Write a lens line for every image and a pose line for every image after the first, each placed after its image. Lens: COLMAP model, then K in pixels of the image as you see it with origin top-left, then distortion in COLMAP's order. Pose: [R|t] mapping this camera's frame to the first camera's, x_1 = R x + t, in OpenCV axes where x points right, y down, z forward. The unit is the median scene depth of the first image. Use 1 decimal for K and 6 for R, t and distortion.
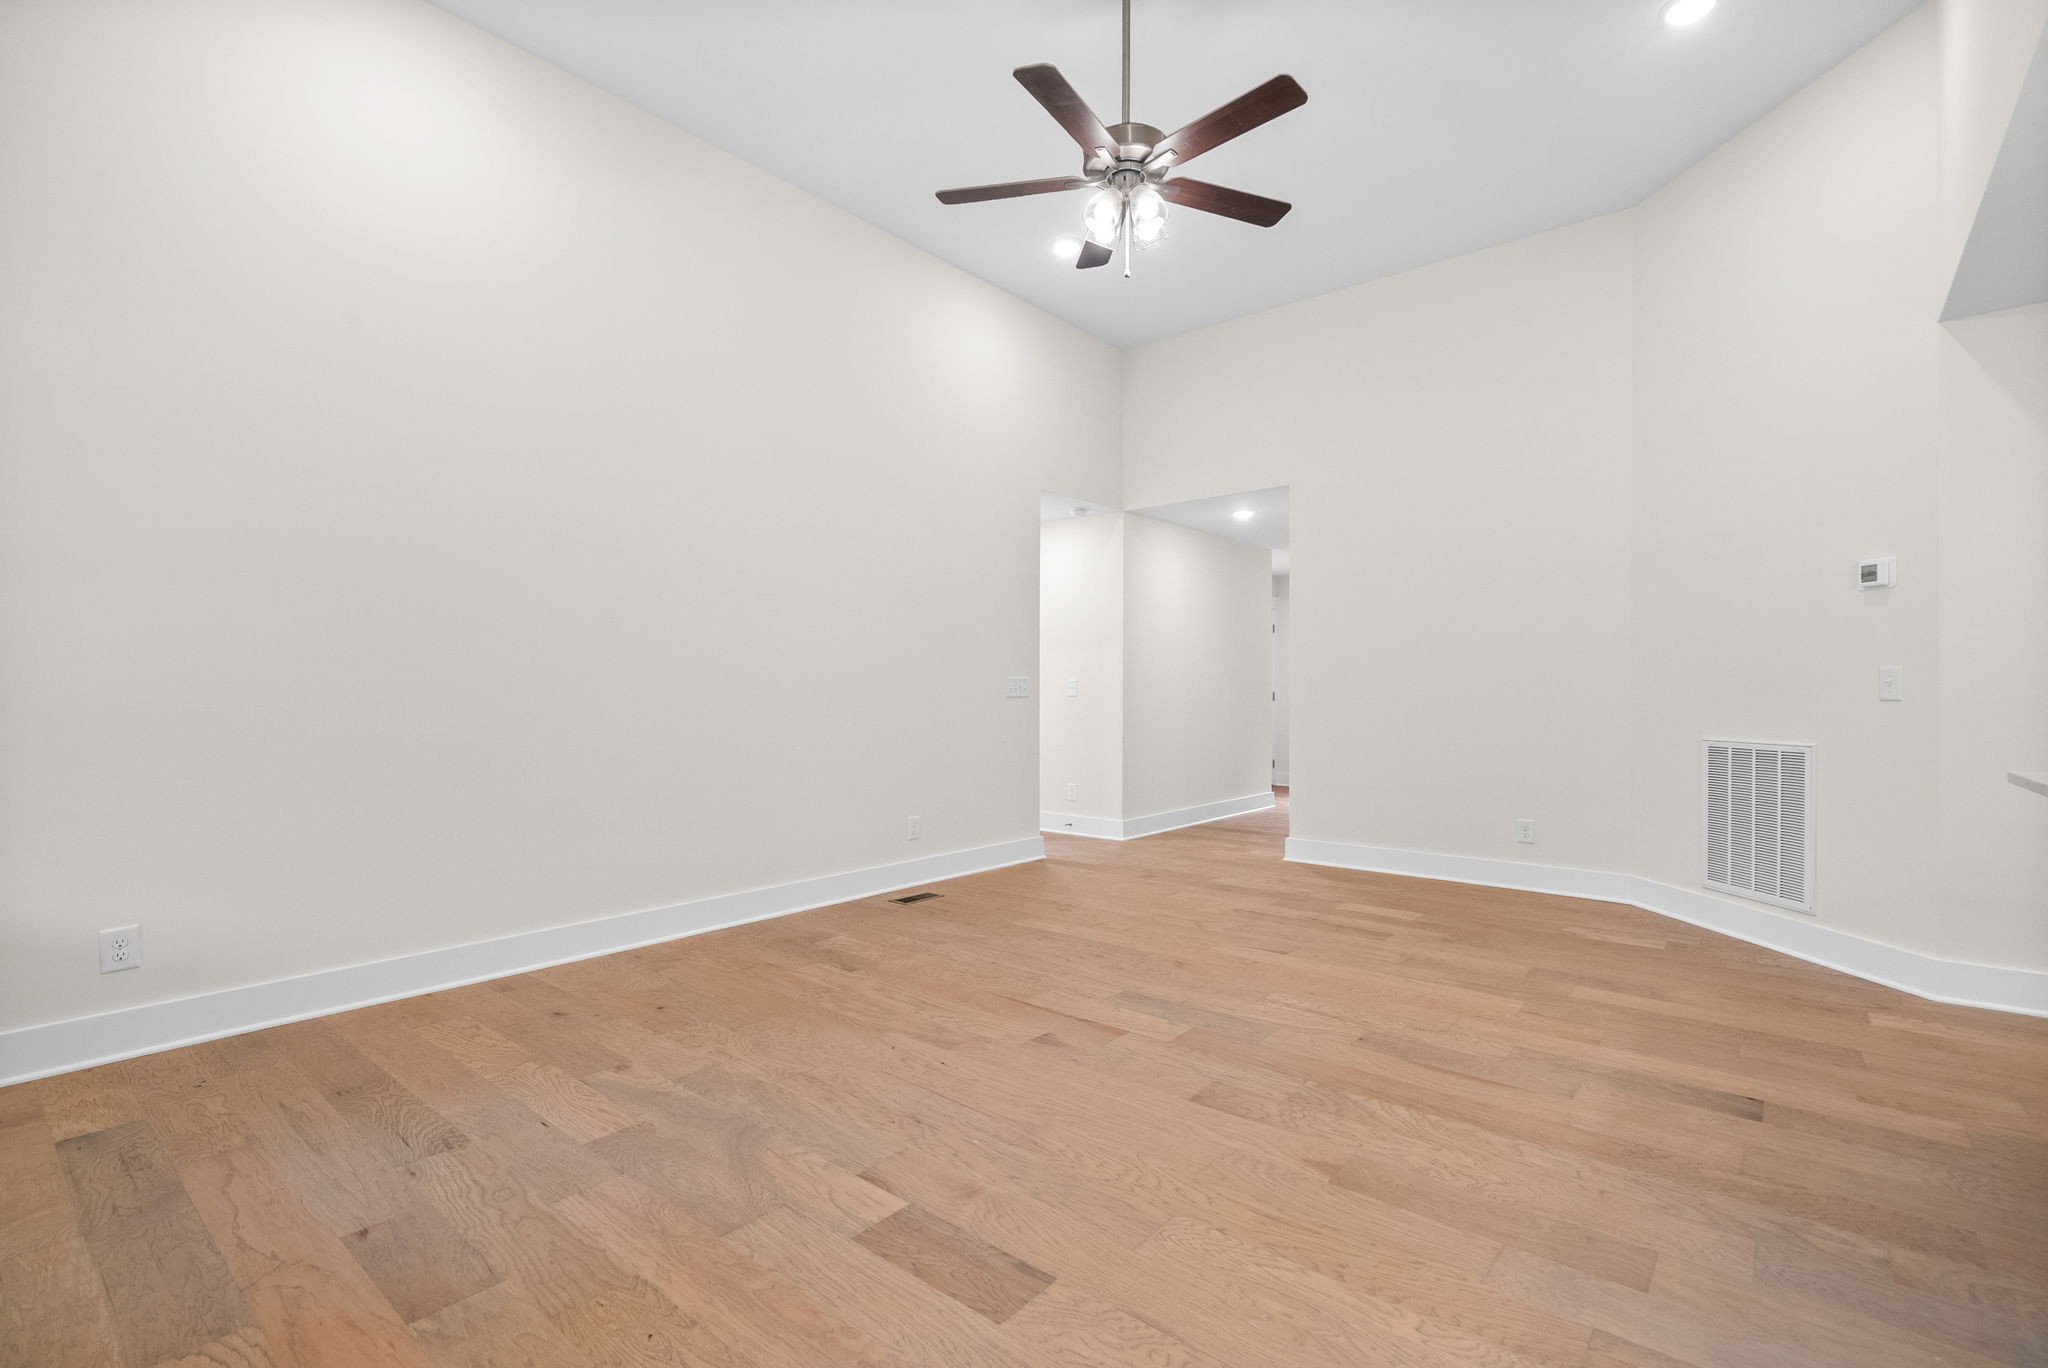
lens RADIAL K [[933.0, 0, 1024.0], [0, 933.0, 684.0], [0, 0, 1]] dist [0.000626, 0.000665]
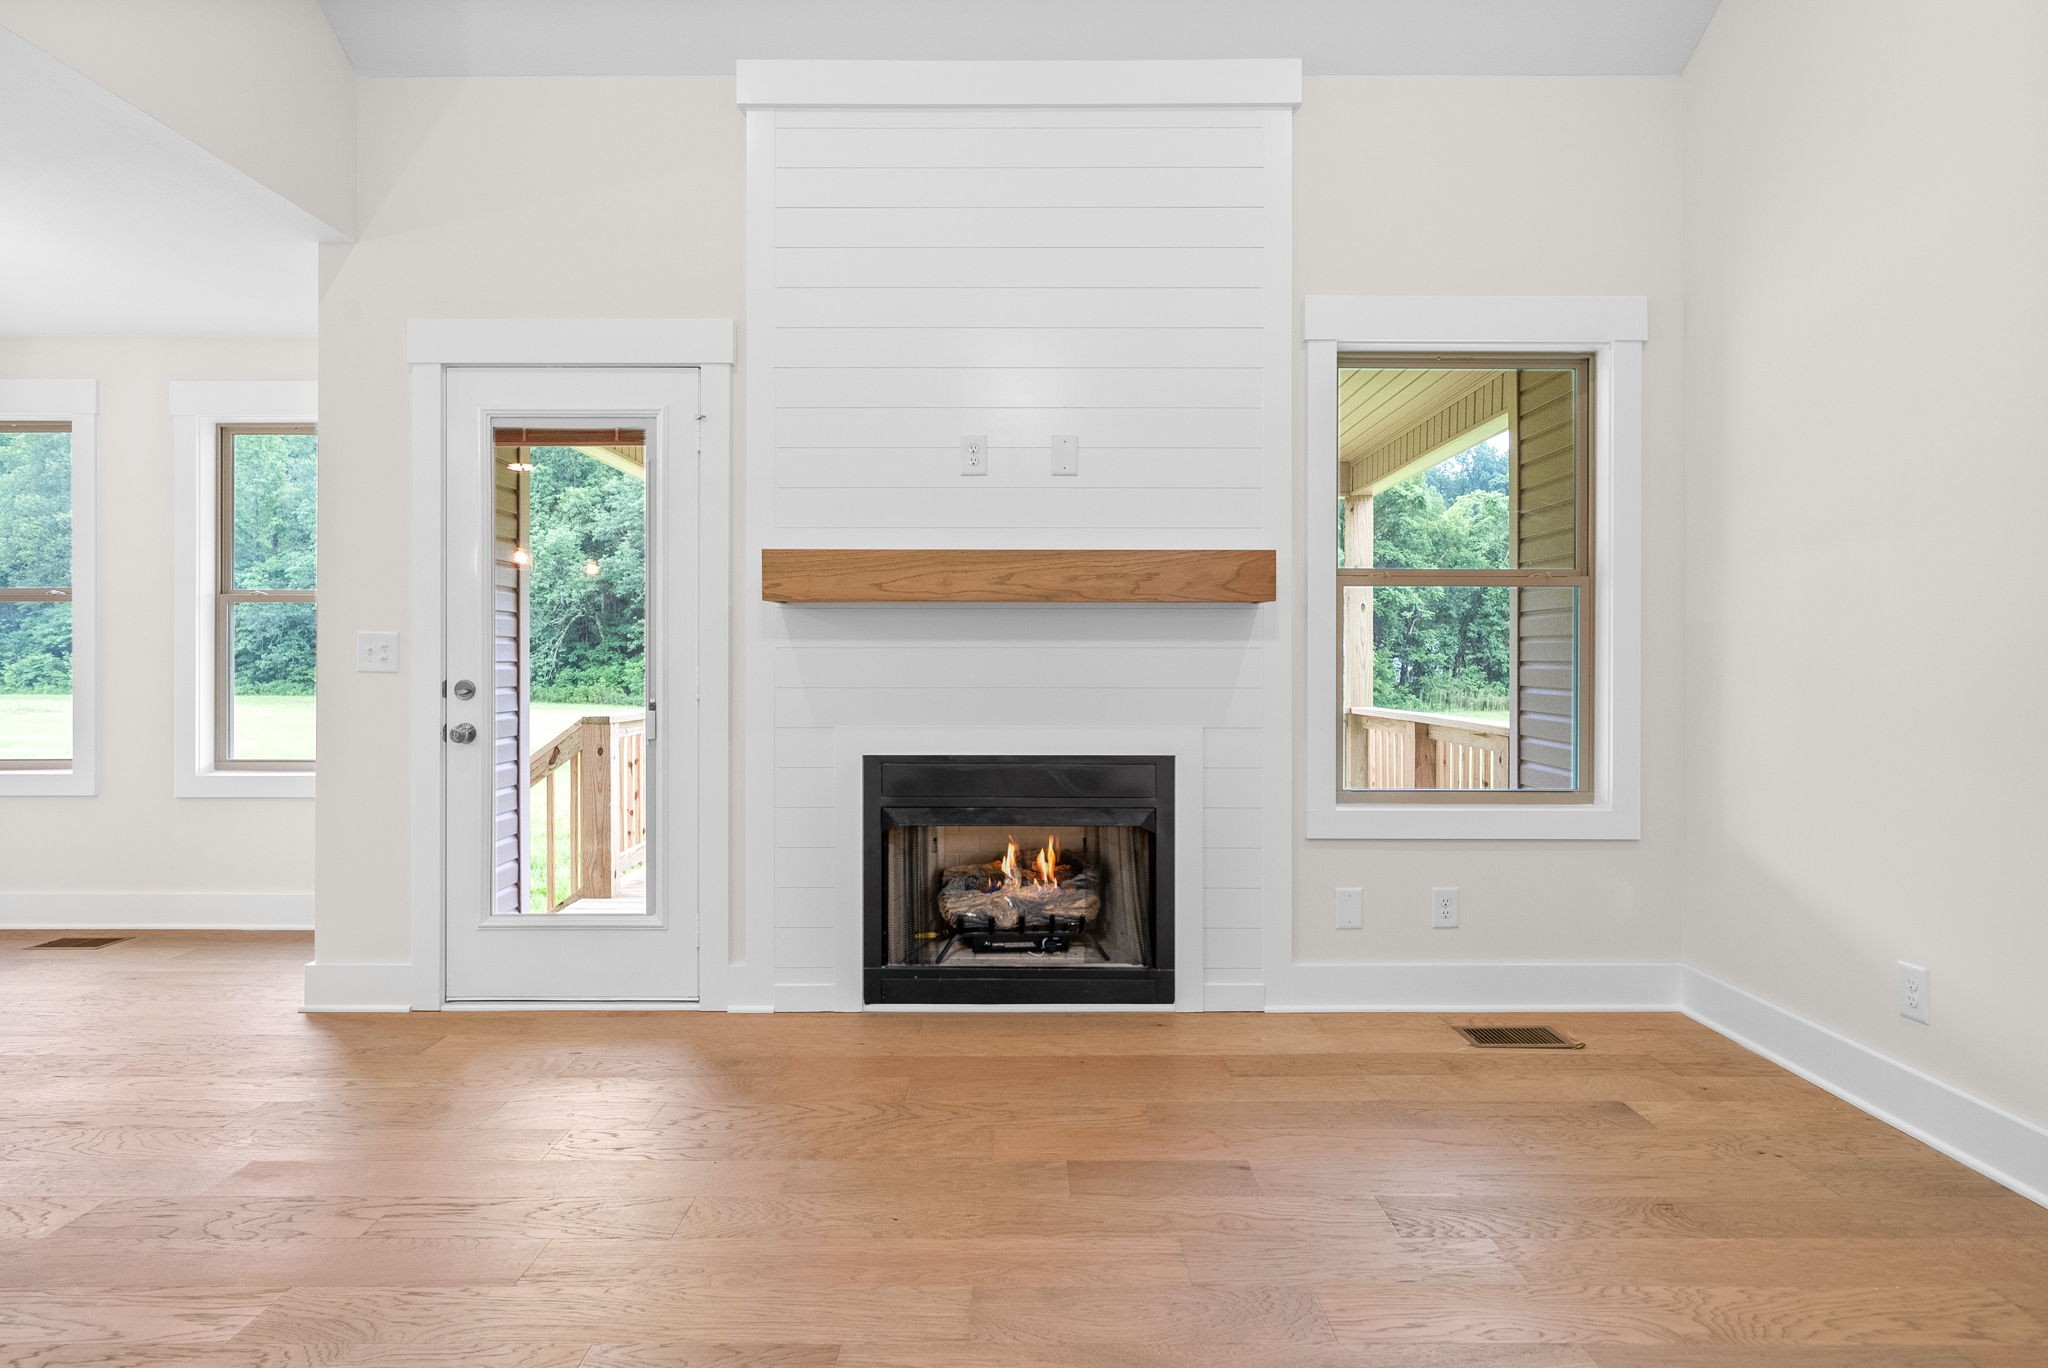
lens RADIAL K [[1104.5, 0, 1029.1], [0, 1104.5, 651.3], [0, 0, 1]] dist [0.006018, -0.000754]
pose [[-0.762492, -0.007583, -0.646953, 0.188927], [0.000976, 0.999917, -0.012870, 0.005541], [0.646996, -0.010444, -0.762422, 1.107296]]
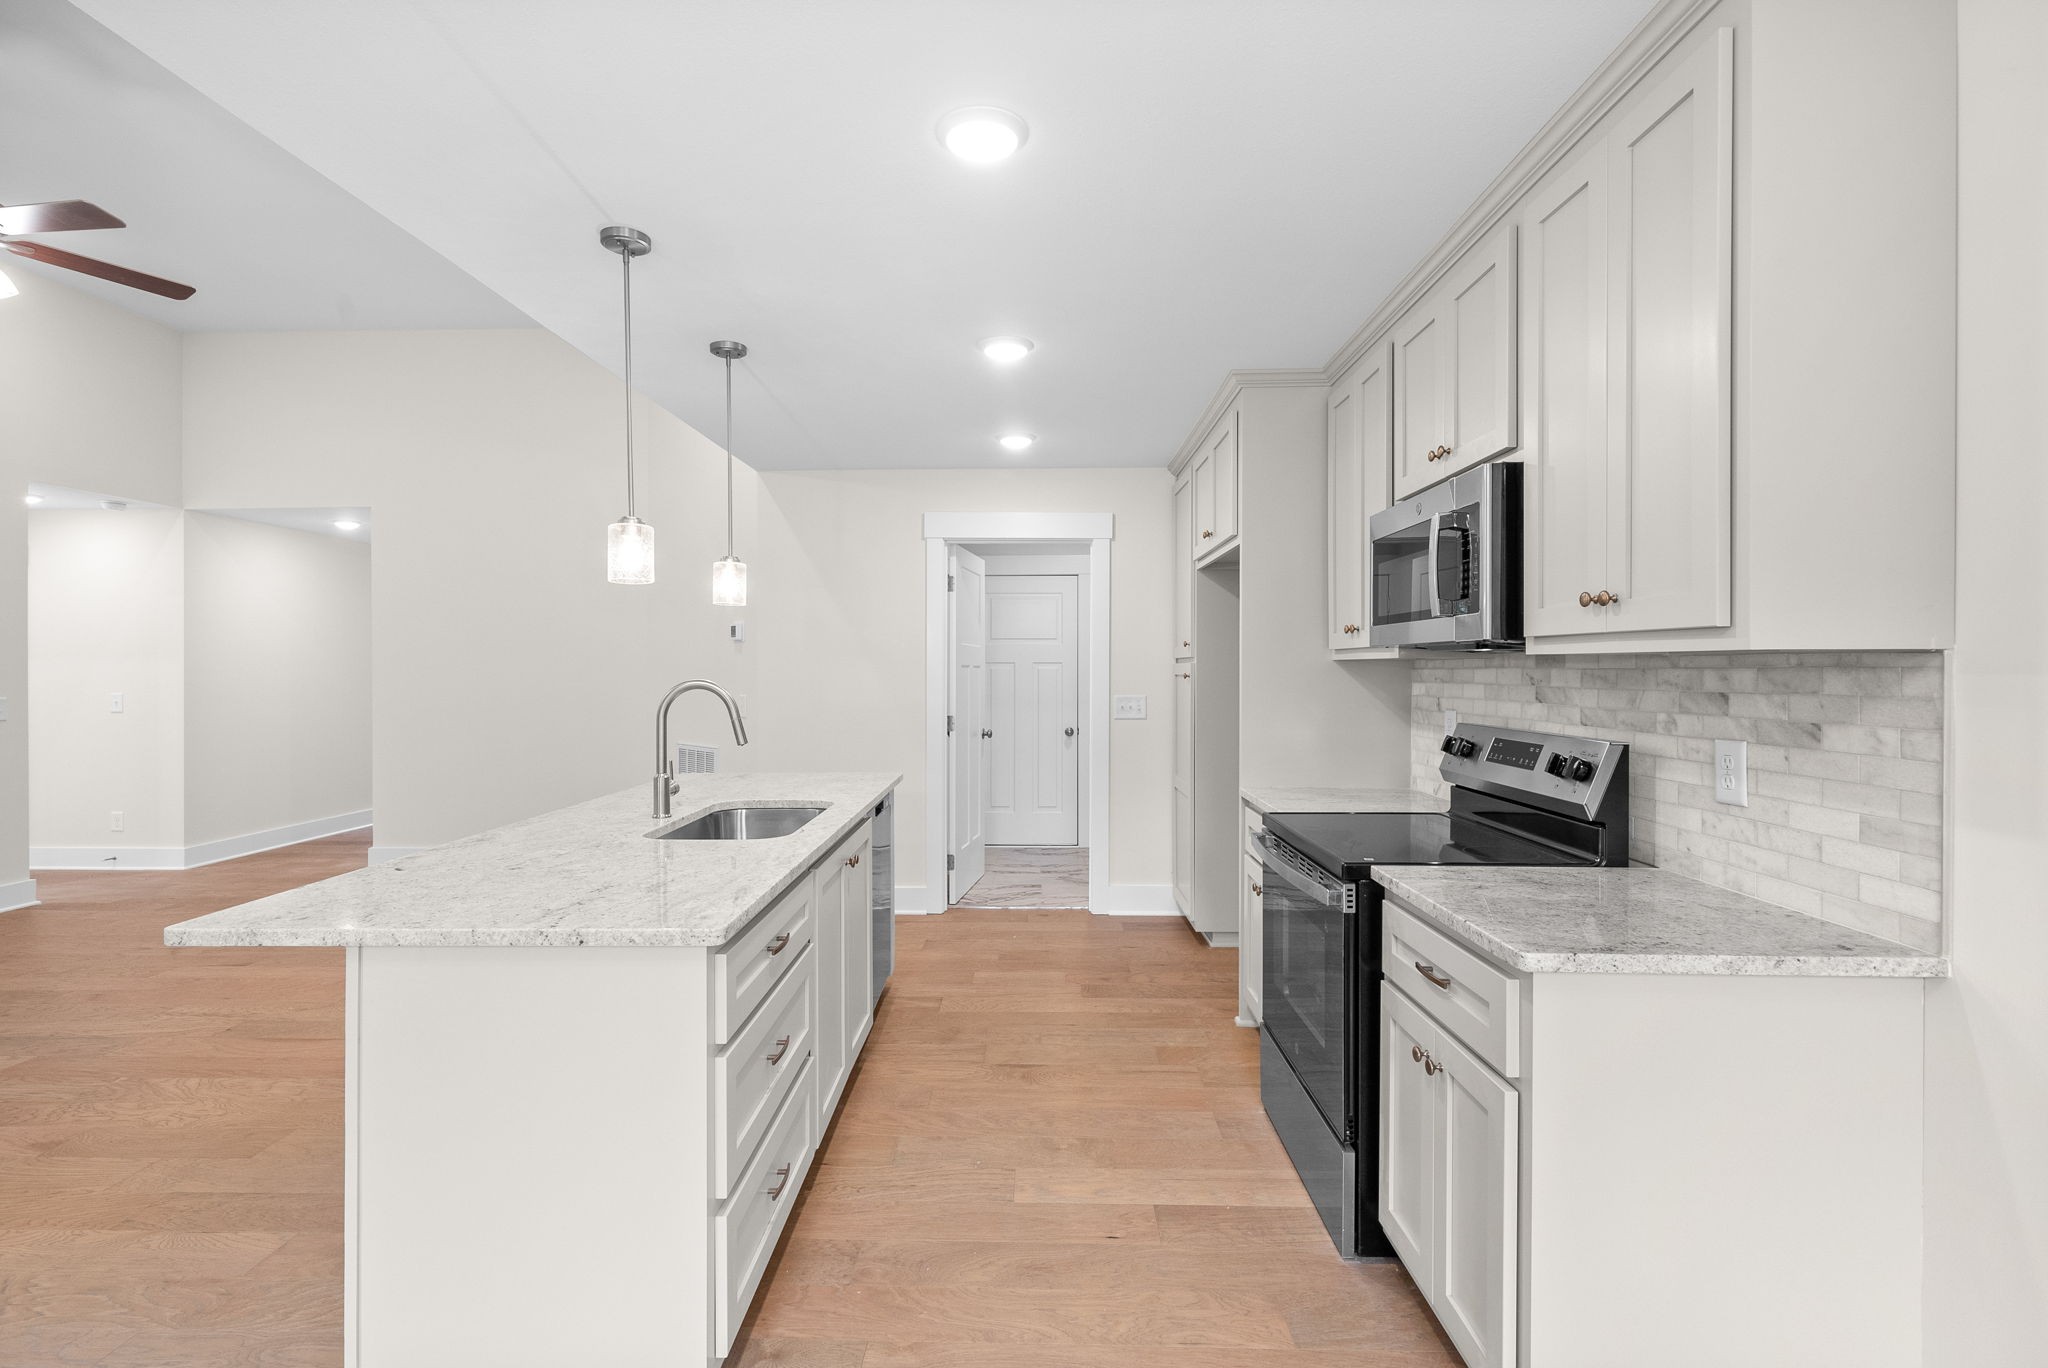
lens RADIAL K [[942.6, 0, 1020.9], [0, 942.6, 677.4], [0, 0, 1]] dist [-0.000217, 0.000280]
pose [[0.782463, -0.008616, 0.622638, 0.382447], [-0.000858, 0.999888, 0.014914, -0.078320], [-0.622697, -0.012204, 0.782368, -0.517104]]
